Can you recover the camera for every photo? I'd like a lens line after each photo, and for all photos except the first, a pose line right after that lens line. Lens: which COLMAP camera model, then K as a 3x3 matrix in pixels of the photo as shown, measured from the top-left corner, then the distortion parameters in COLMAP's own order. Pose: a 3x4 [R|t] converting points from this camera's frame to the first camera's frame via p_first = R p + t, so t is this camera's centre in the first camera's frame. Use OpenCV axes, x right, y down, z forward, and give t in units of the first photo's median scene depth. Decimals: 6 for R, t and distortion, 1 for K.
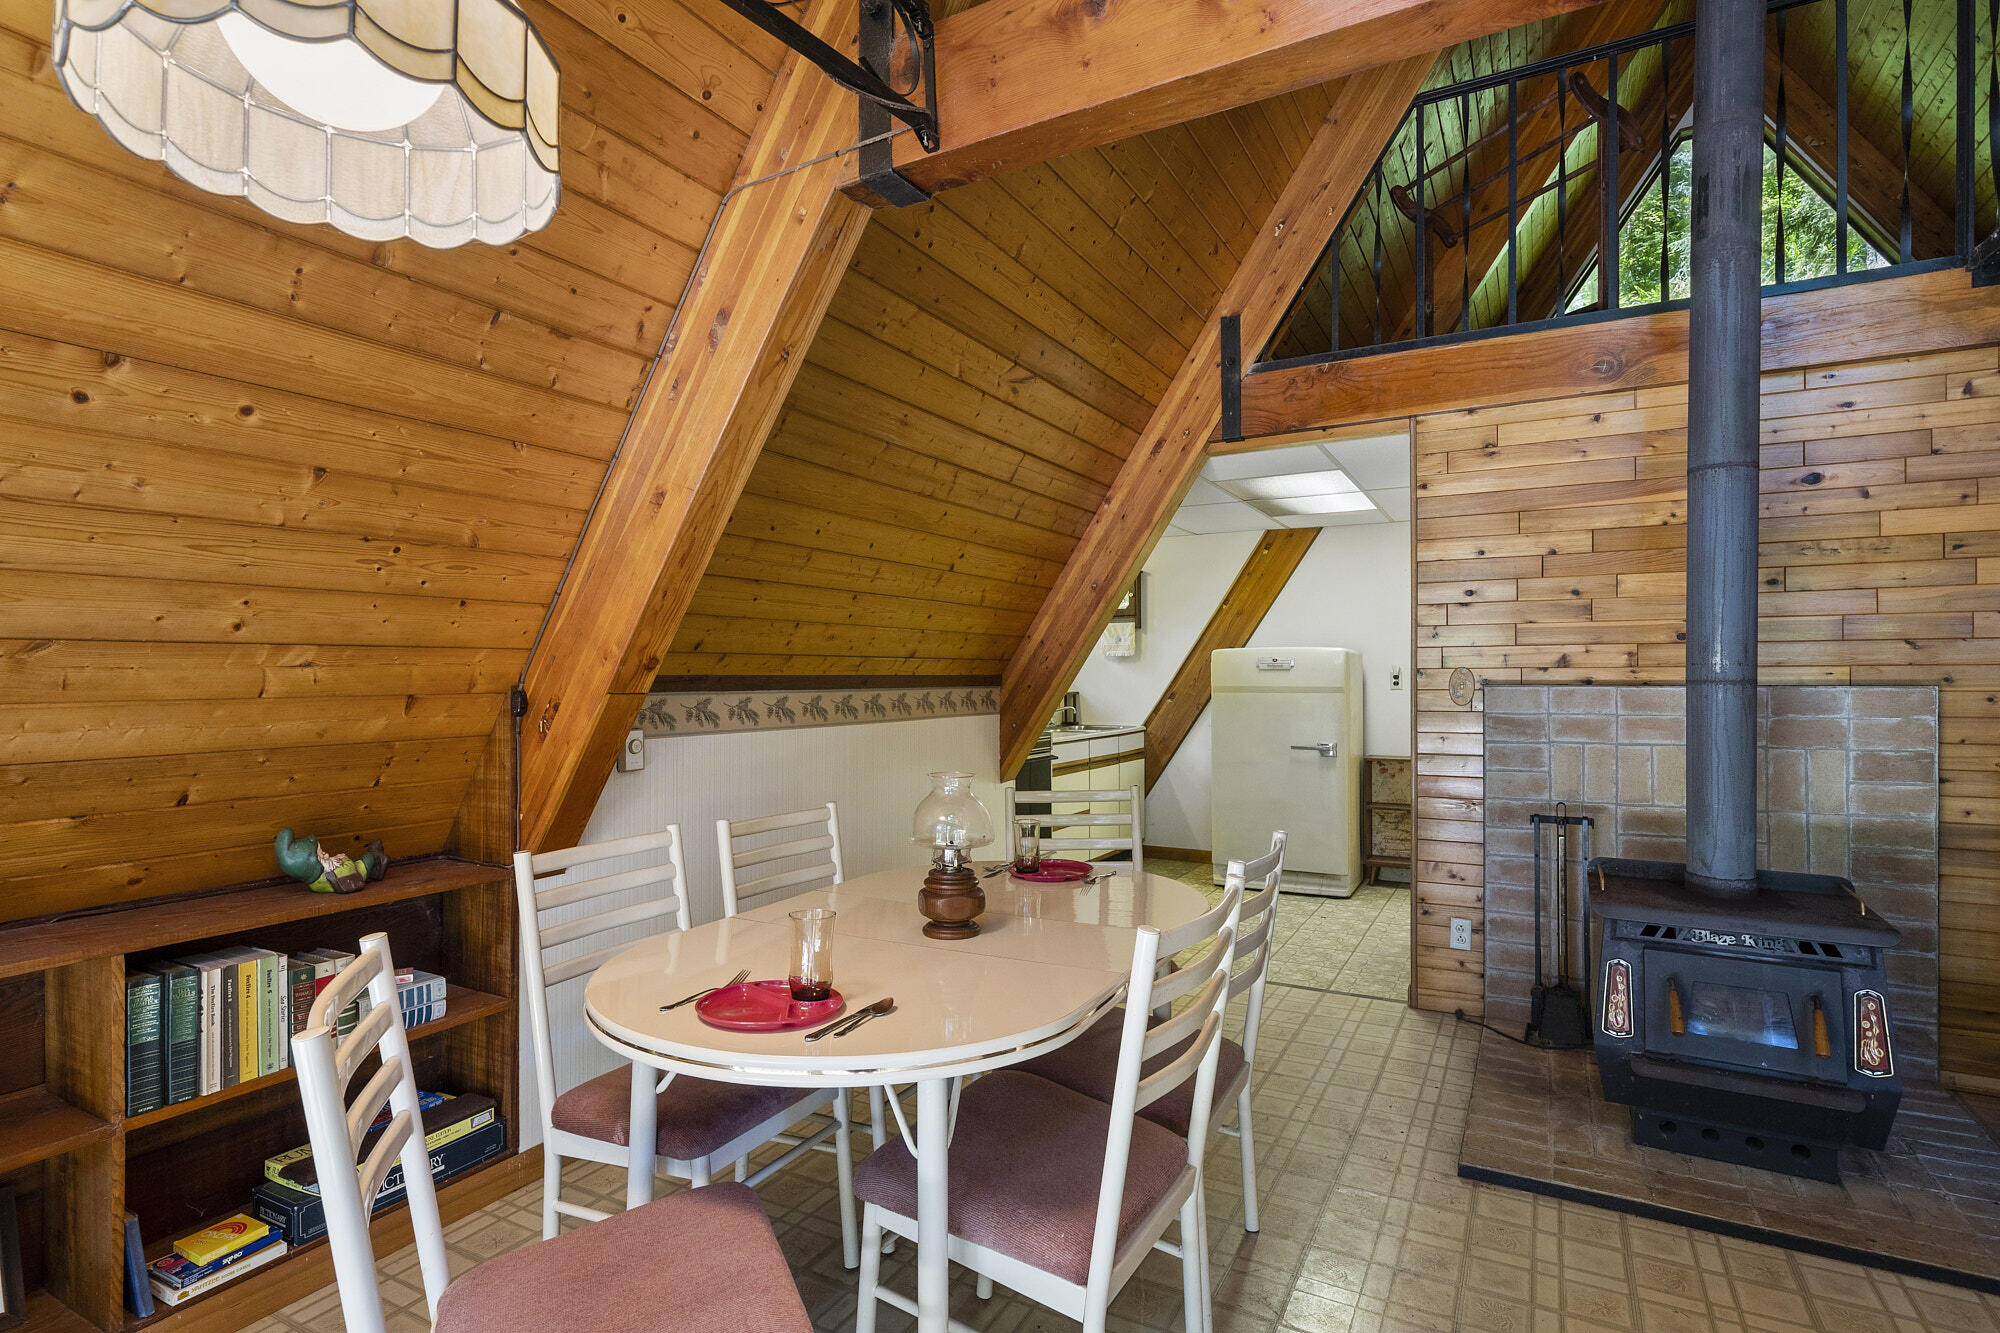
lens RADIAL K [[988.8, 0, 998.3], [0, 988.8, 674.7], [0, 0, 1]] dist [-0.001606, 0.000031]
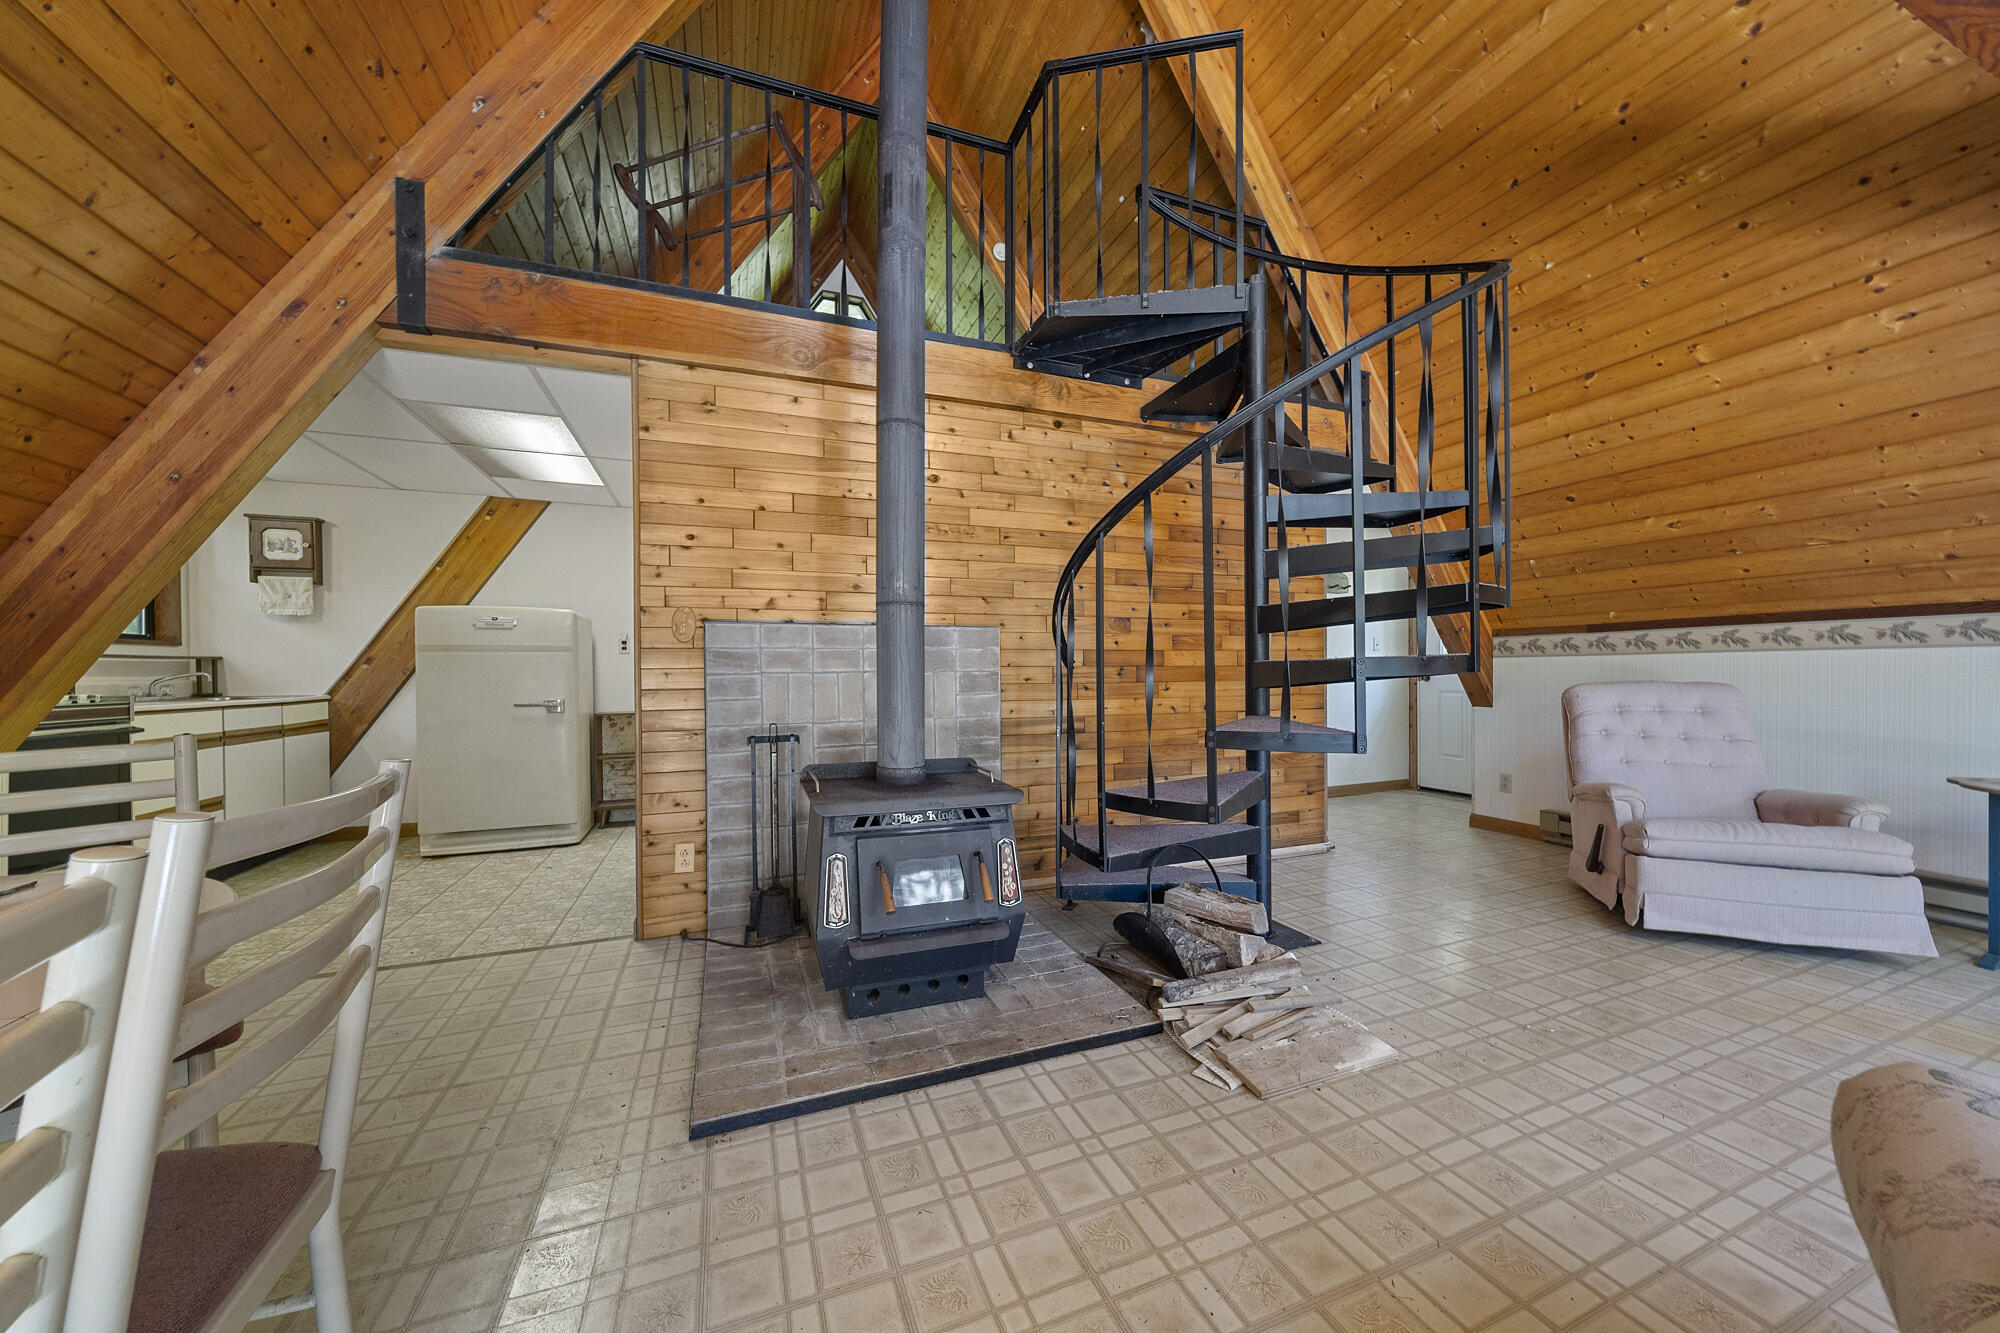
lens RADIAL K [[685.0, 0, 992.3], [0, 685.0, 675.1], [0, 0, 1]] dist [-0.006395, -0.000061]
pose [[0.645049, -0.006585, 0.764113, 0.125542], [0.005101, 0.999978, 0.004312, 0.066769], [-0.764124, 0.001116, 0.645069, 0.283663]]
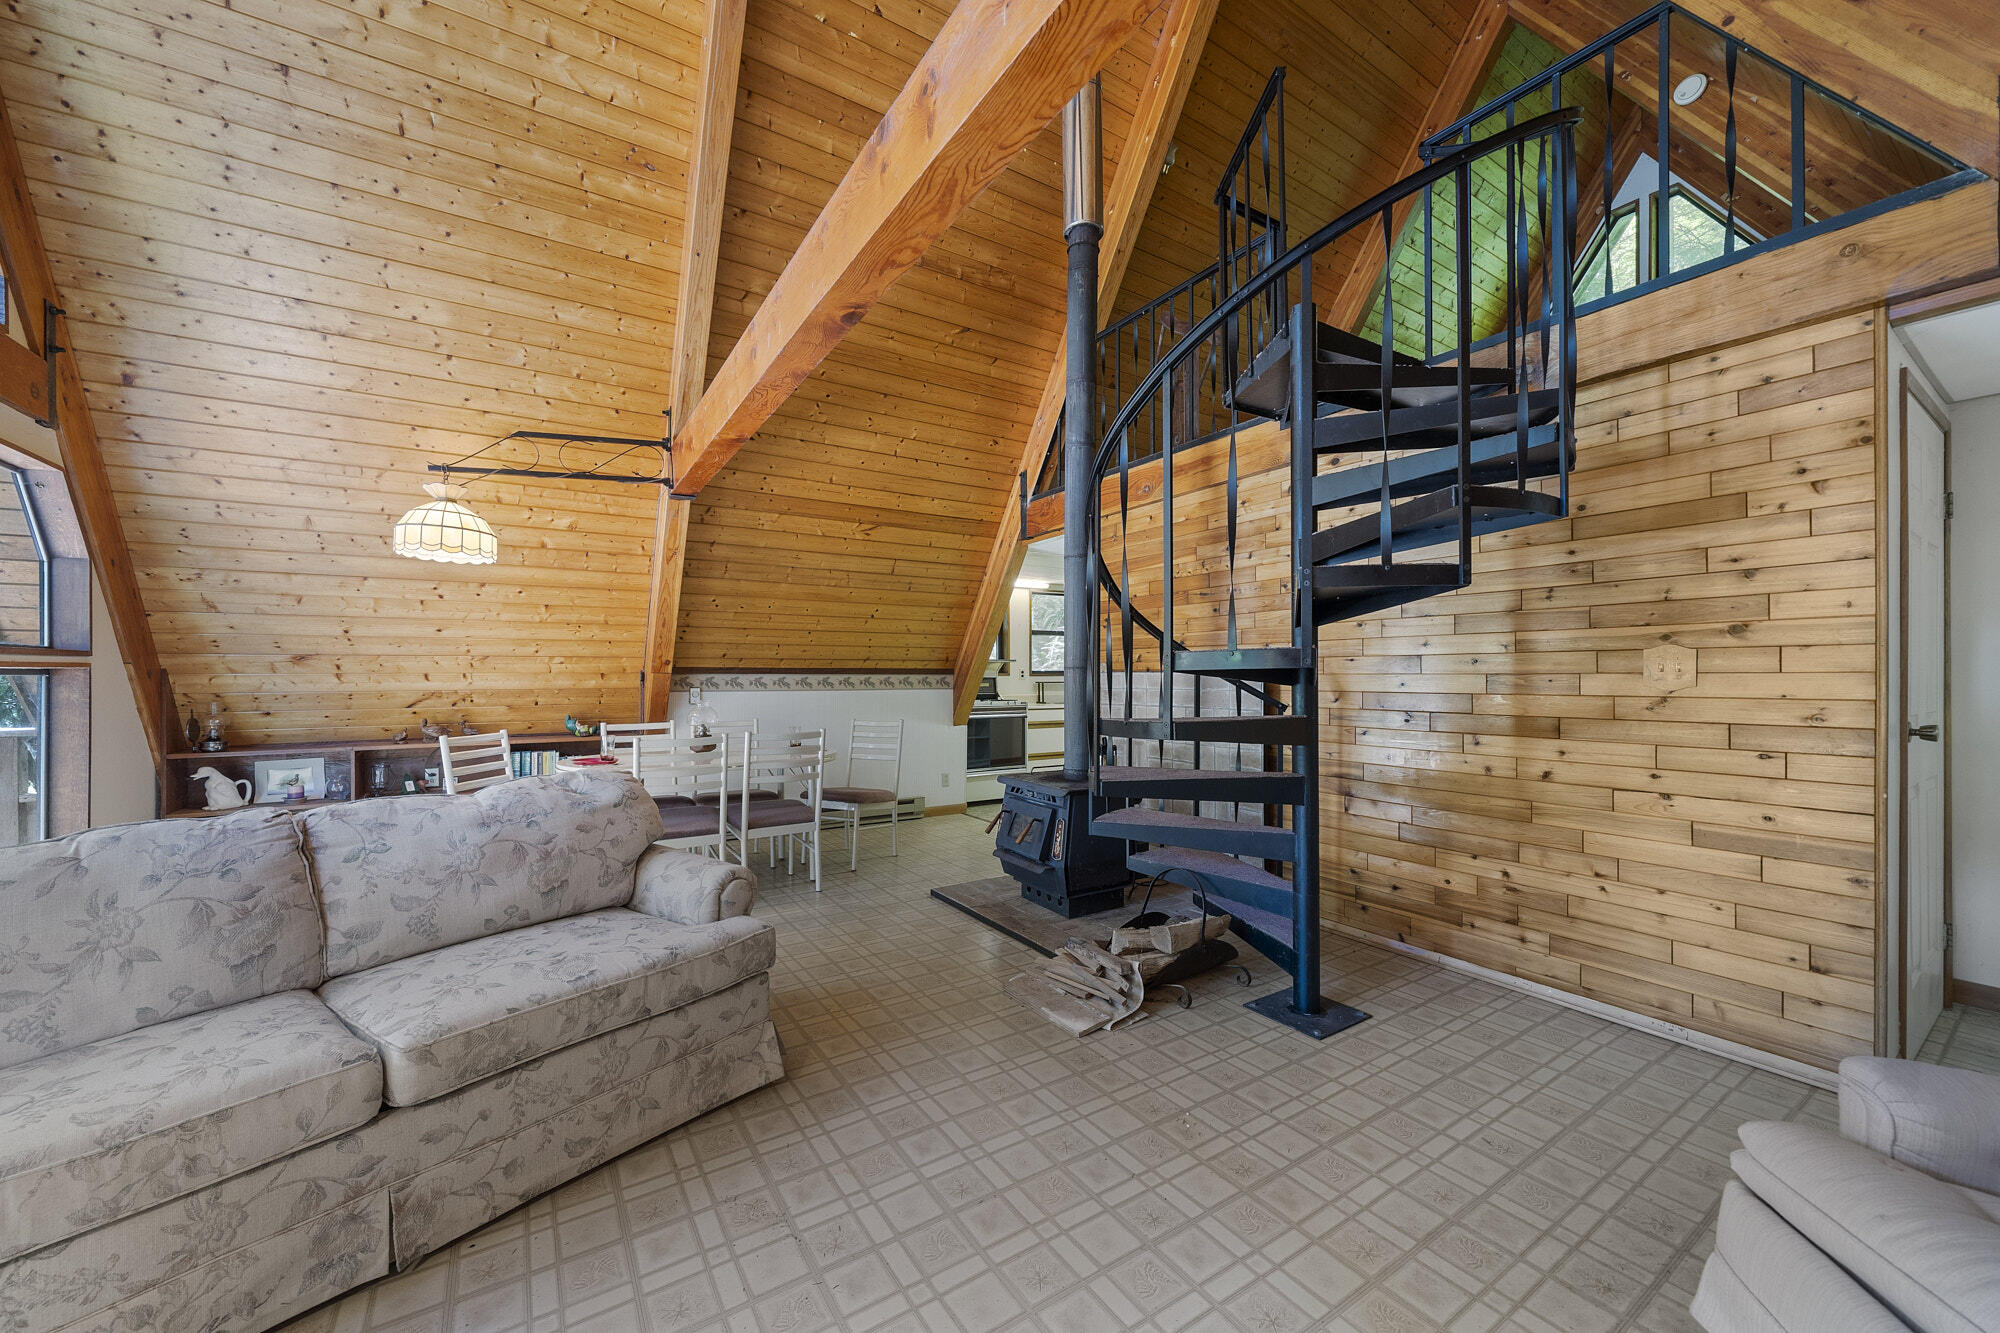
lens RADIAL K [[730.0, 0, 994.9], [0, 730.0, 673.4], [0, 0, 1]] dist [-0.000835, -0.000050]
pose [[0.883781, 0.000873, -0.467899, 0.939966], [-0.000712, 1.000000, 0.000519, 0.011821], [0.467899, -0.000126, 0.883782, -0.253842]]
